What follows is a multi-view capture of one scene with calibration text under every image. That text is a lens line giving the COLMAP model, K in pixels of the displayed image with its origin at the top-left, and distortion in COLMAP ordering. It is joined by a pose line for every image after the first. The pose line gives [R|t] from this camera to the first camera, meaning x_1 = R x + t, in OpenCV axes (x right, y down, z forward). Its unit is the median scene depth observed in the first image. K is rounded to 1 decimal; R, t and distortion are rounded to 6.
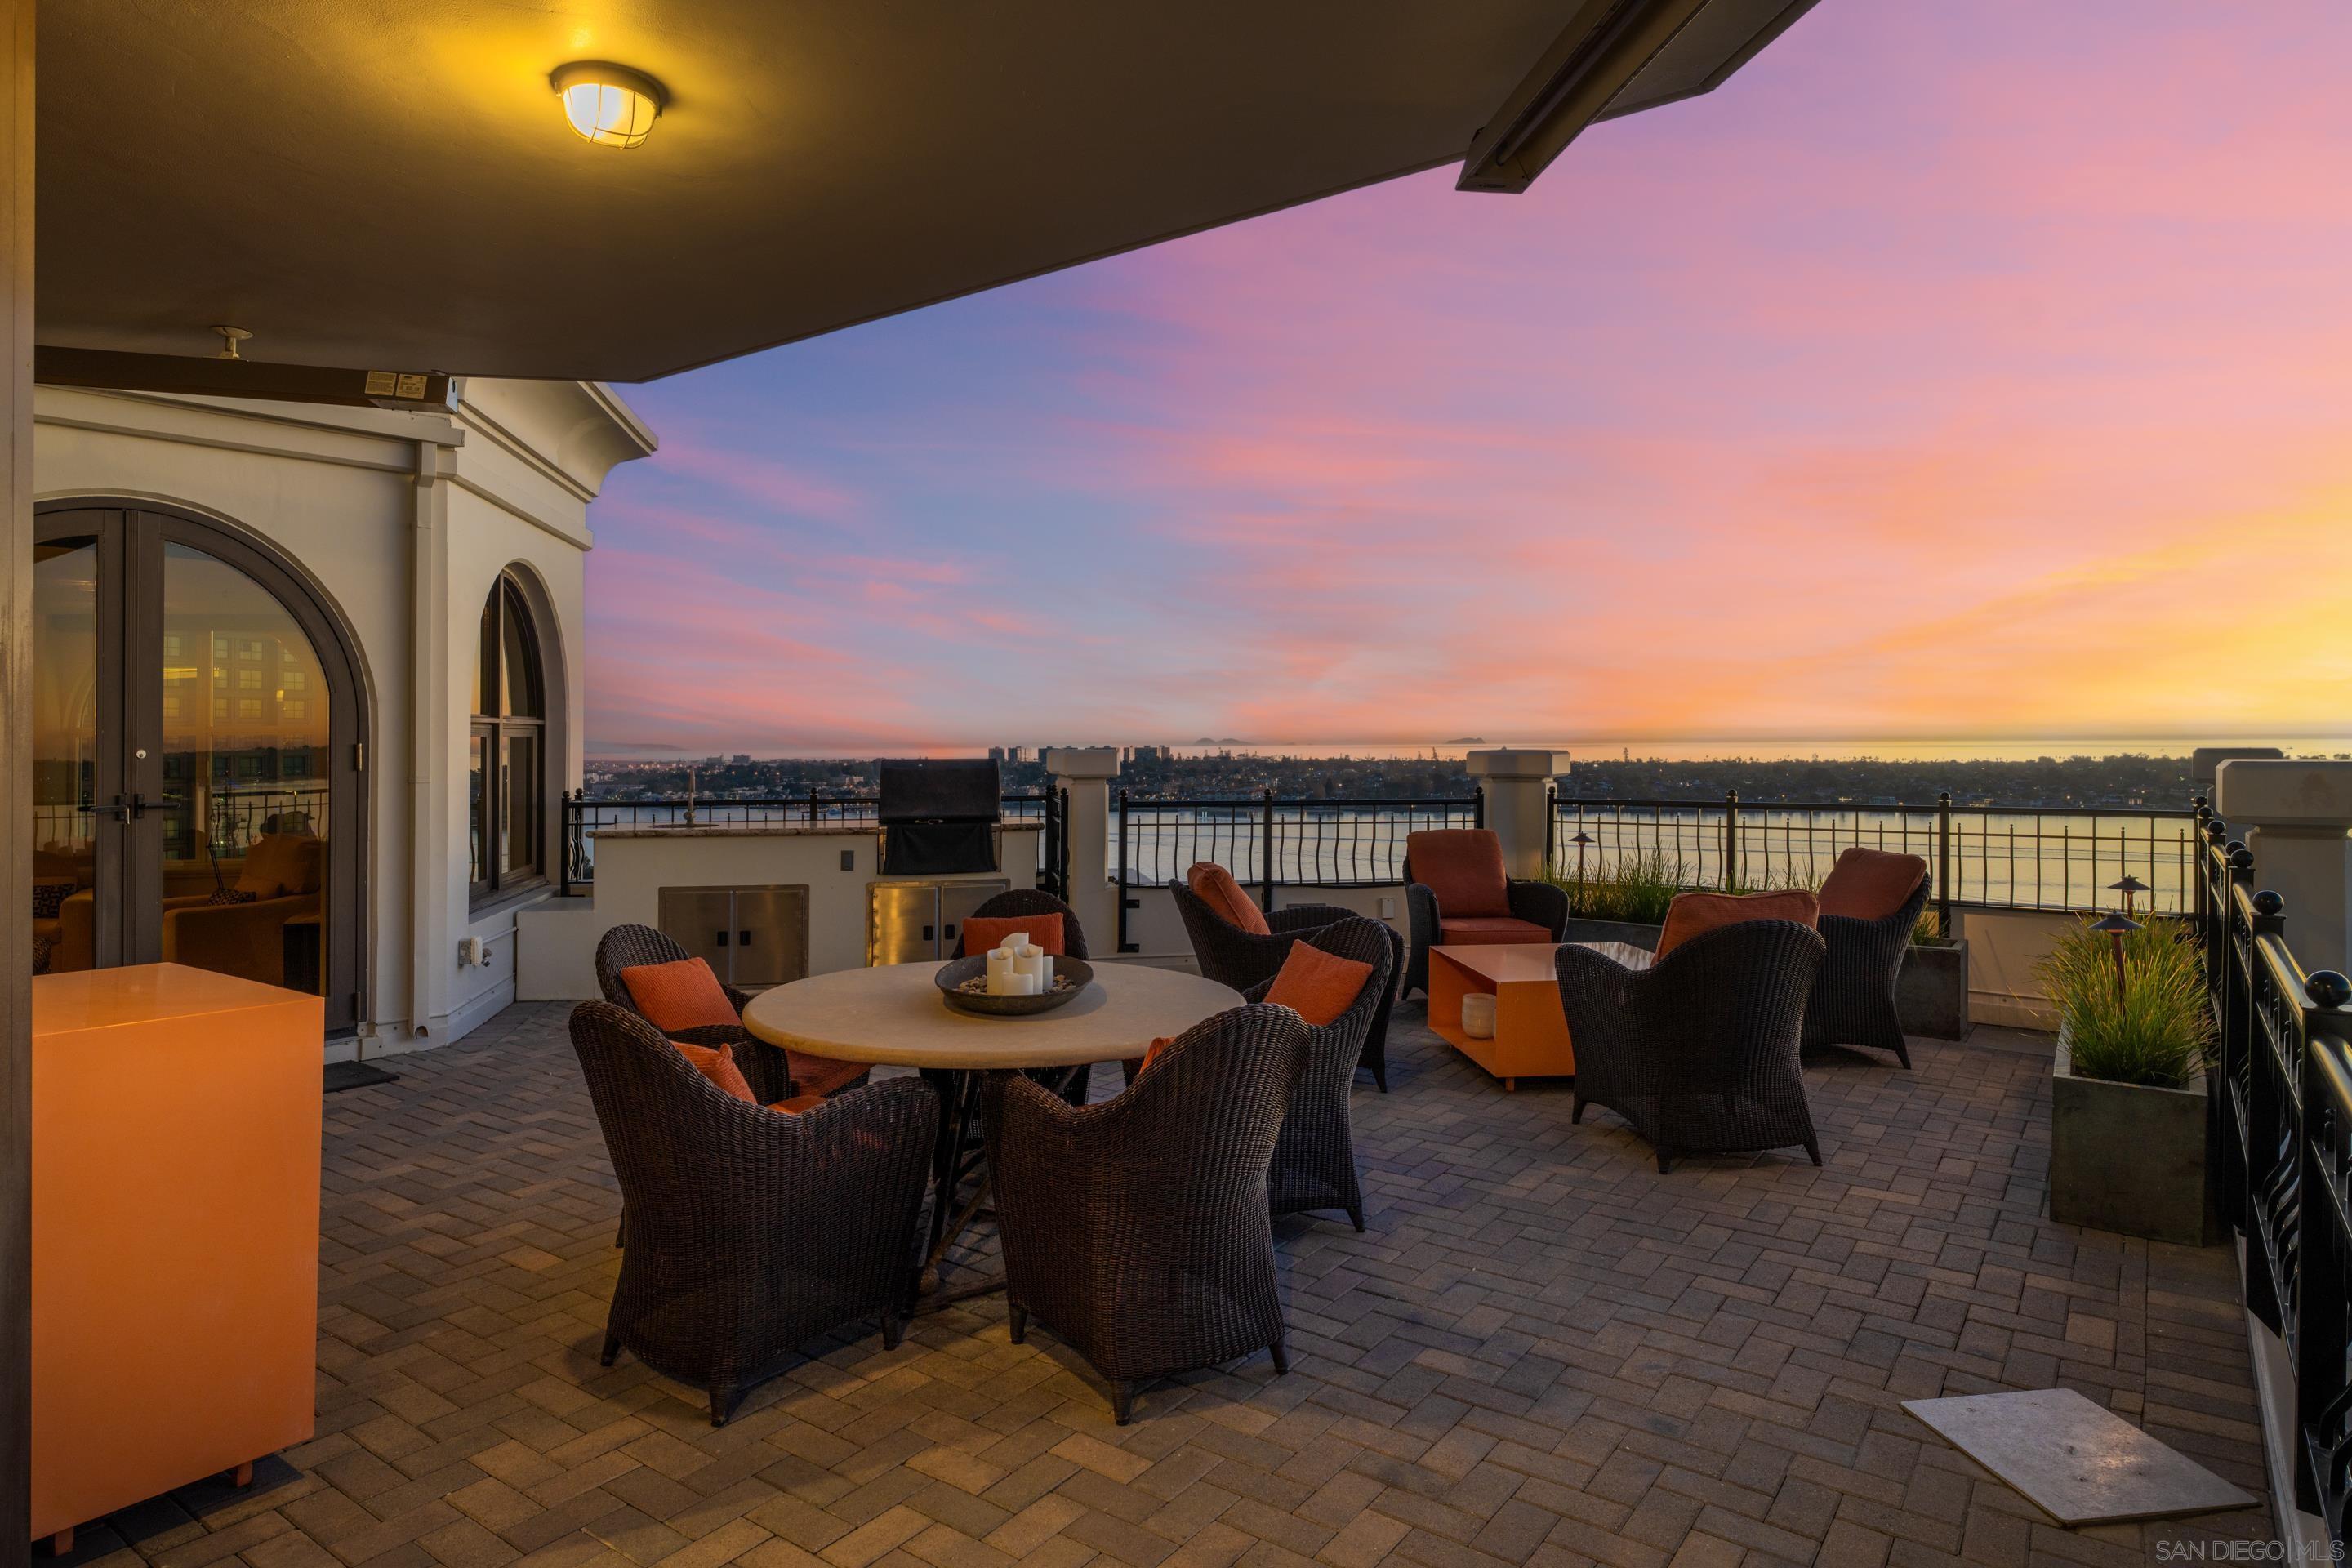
lens RADIAL K [[1352.5, 0, 1176.1], [0, 1352.5, 746.3], [0, 0, 1]] dist [0.002249, 0.000595]
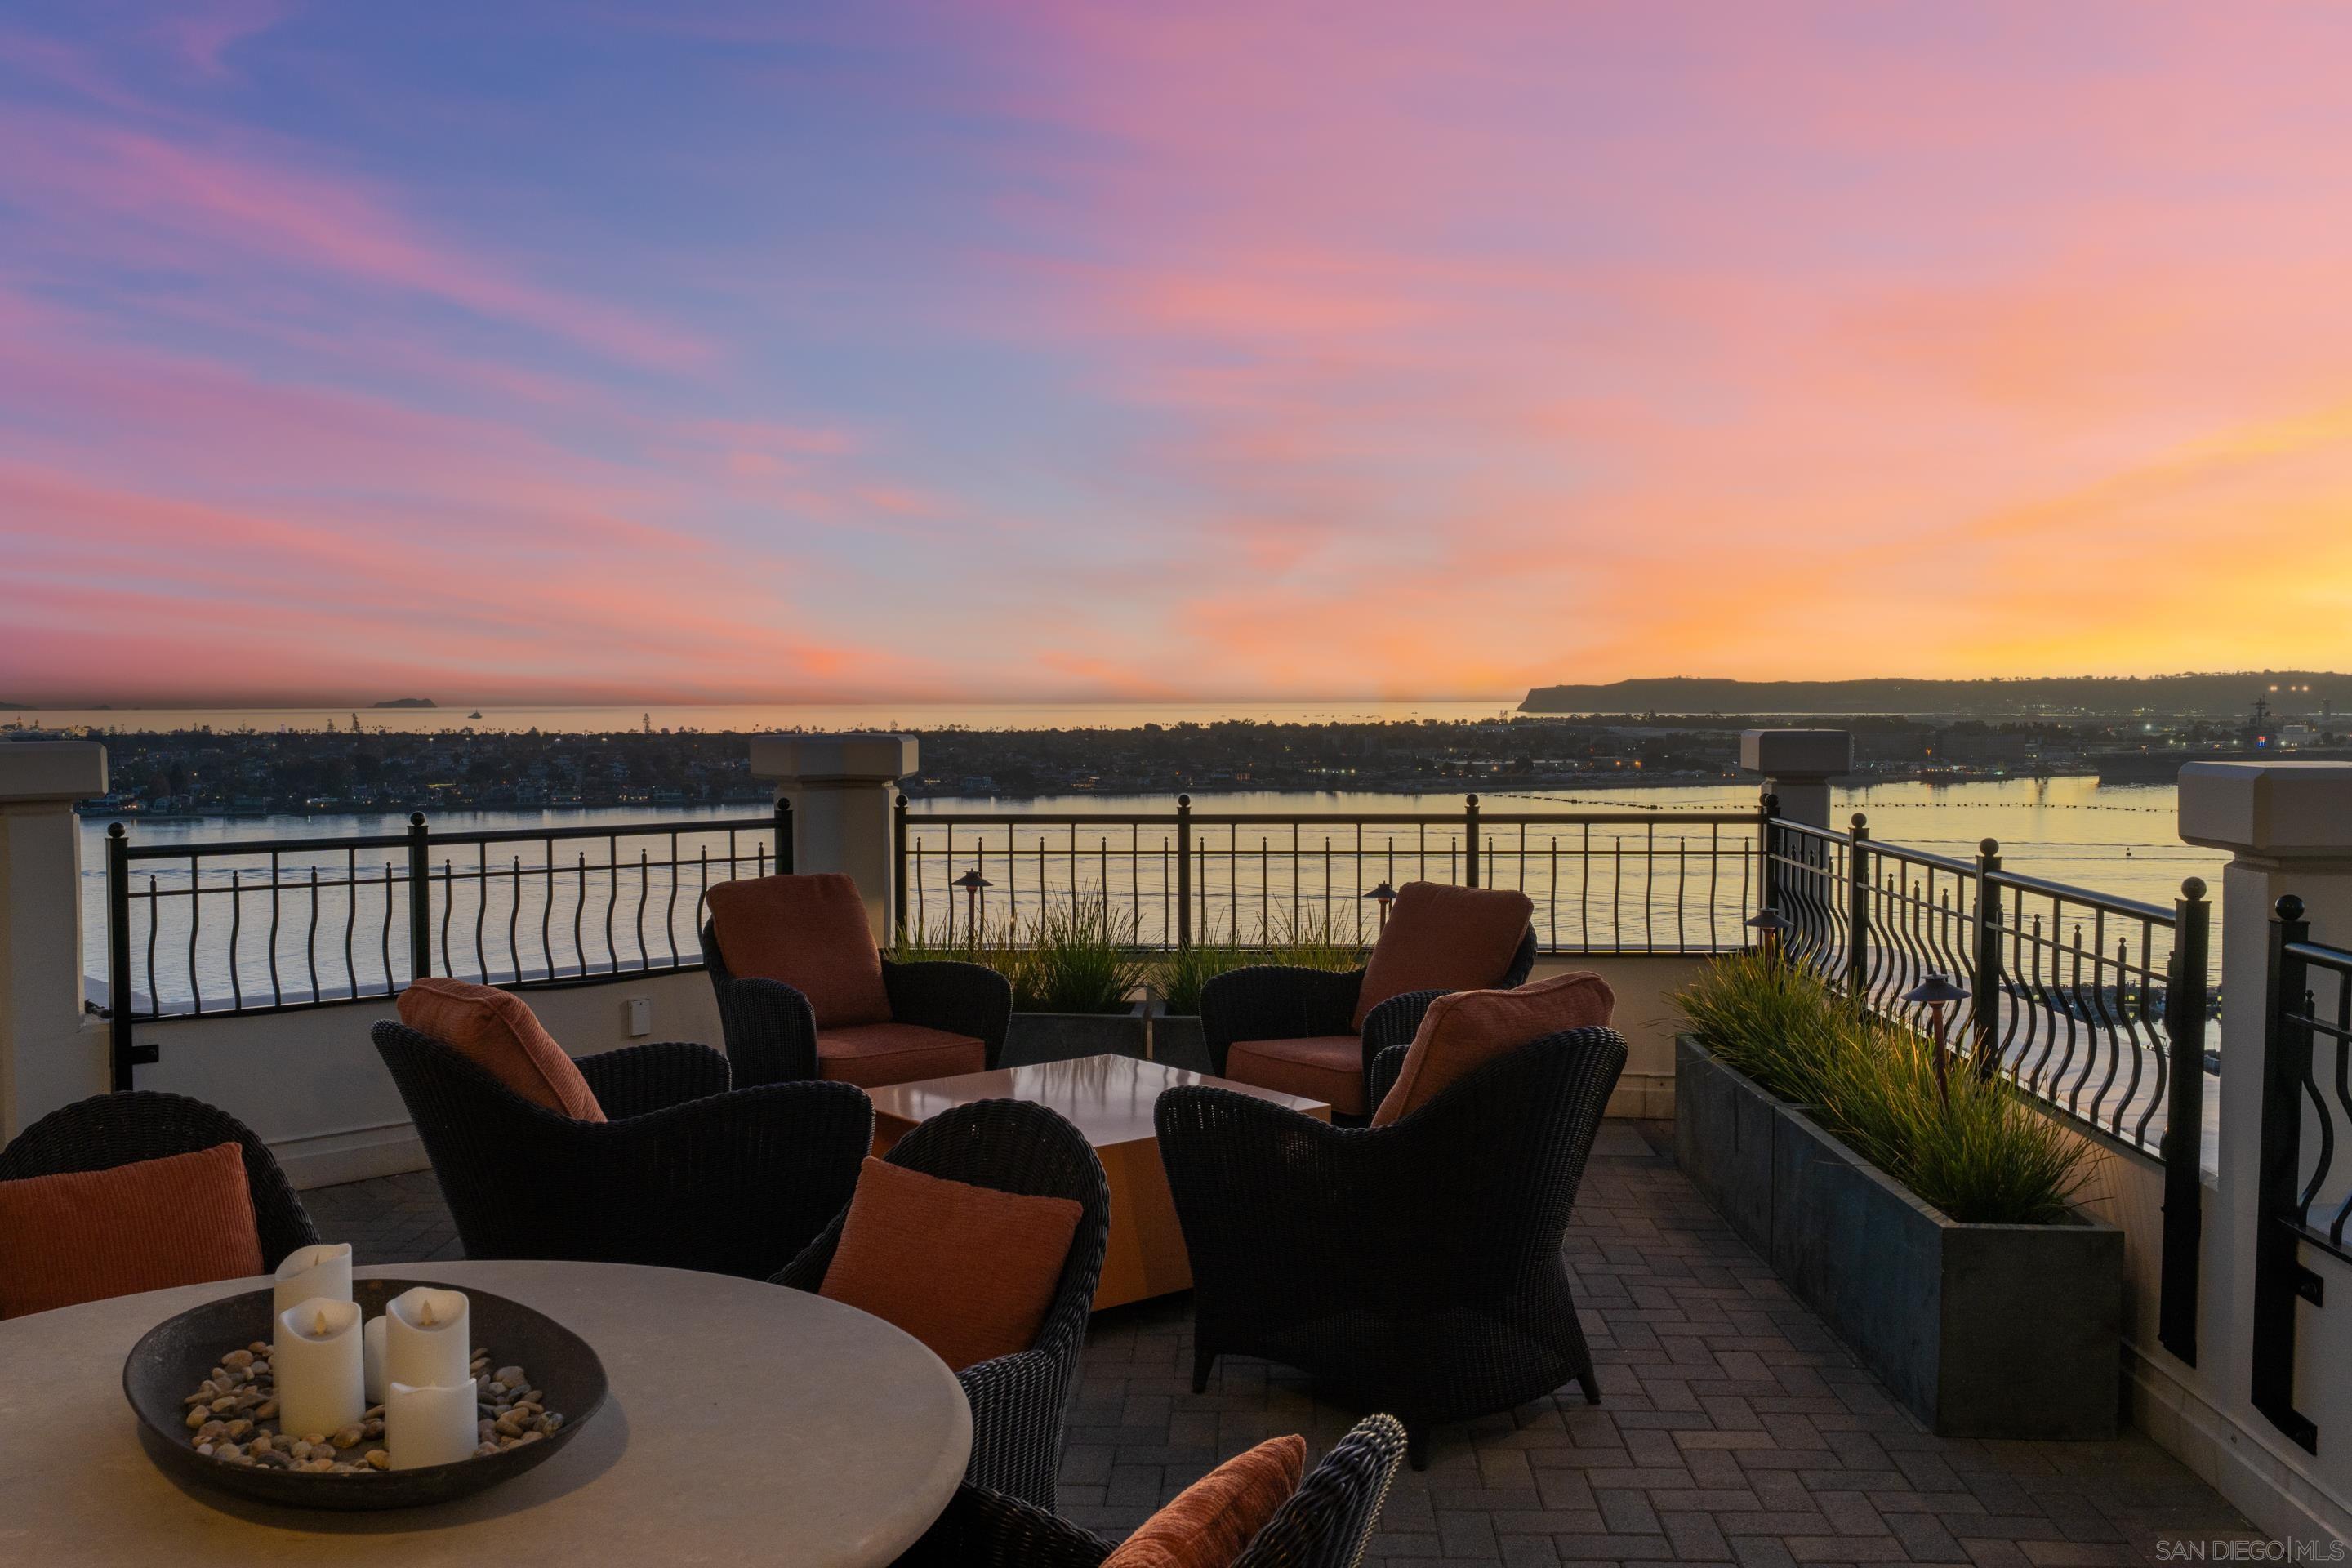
lens RADIAL K [[1975.2, 0, 1176.0], [0, 1975.2, 784.0], [0, 0, 1]] dist [-0.002807, -0.002619]
pose [[0.837821, -0.020607, 0.545556, -0.127527], [0.001093, 0.999349, 0.036068, -0.009184], [-0.545944, -0.029622, 0.837298, 0.230736]]
